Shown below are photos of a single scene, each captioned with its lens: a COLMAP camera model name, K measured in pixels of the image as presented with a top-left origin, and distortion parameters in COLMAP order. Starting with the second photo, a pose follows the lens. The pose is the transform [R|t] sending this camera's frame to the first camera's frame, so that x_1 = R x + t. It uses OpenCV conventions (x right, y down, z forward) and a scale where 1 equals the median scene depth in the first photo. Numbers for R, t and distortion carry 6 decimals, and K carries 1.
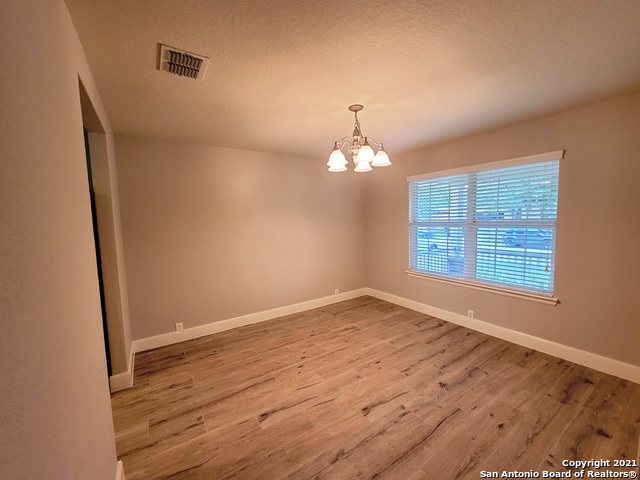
lens RADIAL K [[261.5, 0, 320.5], [0, 261.5, 237.9], [0, 0, 1]] dist [0.003825, -0.002928]
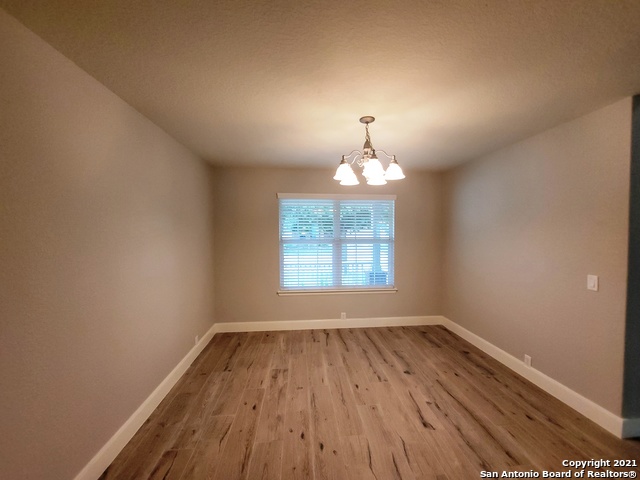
lens RADIAL K [[261.5, 0, 321.2], [0, 261.5, 243.8], [0, 0, 1]] dist [0.003825, -0.002928]
pose [[0.470598, -0.010875, 0.882281, -0.591820], [0.055356, 0.998318, -0.017221, -0.029470], [-0.880609, 0.056944, 0.470409, 0.554746]]
